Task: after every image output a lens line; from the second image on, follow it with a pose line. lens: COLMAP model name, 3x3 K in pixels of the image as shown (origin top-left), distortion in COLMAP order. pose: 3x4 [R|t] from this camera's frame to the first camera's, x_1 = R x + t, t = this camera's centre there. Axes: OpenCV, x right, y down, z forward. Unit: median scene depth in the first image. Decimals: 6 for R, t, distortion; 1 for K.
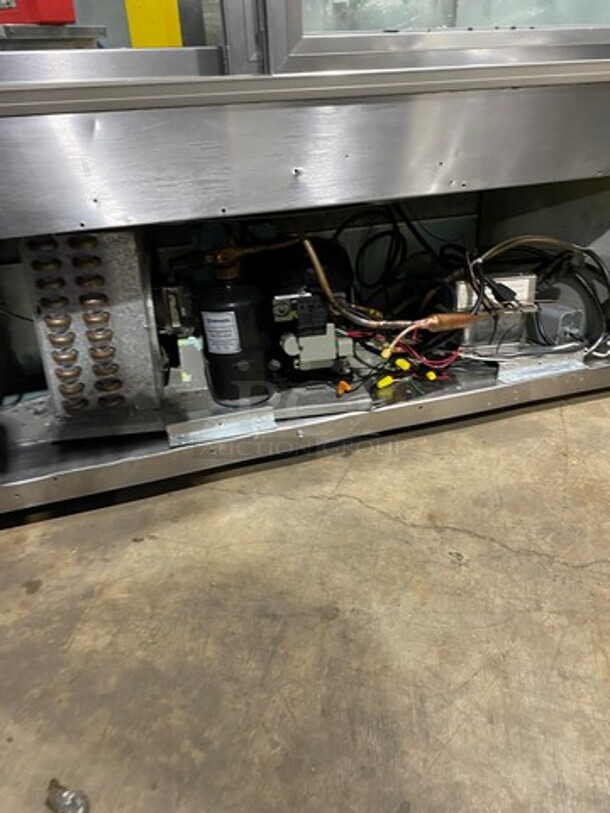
lens RADIAL K [[612.1, 0, 305.0], [0, 612.1, 403.3], [0, 0, 1]] dist [0.005056, 0.004988]
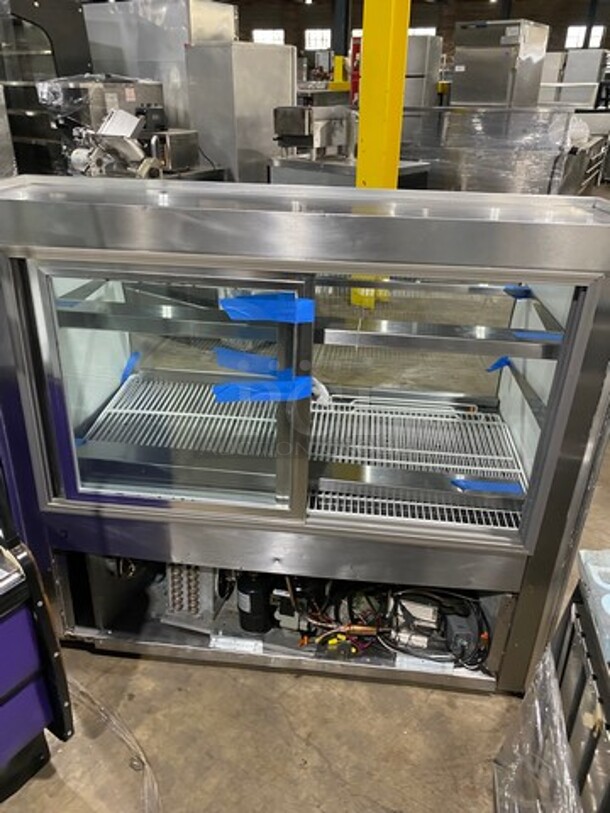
lens RADIAL K [[612.1, 0, 302.6], [0, 612.1, 408.2], [0, 0, 1]] dist [0.005056, 0.004988]
pose [[0.912776, 0.224094, -0.341498, 0.588703], [-0.241932, 0.970242, -0.009969, -0.760742], [0.329102, 0.091719, 0.939830, -0.898308]]
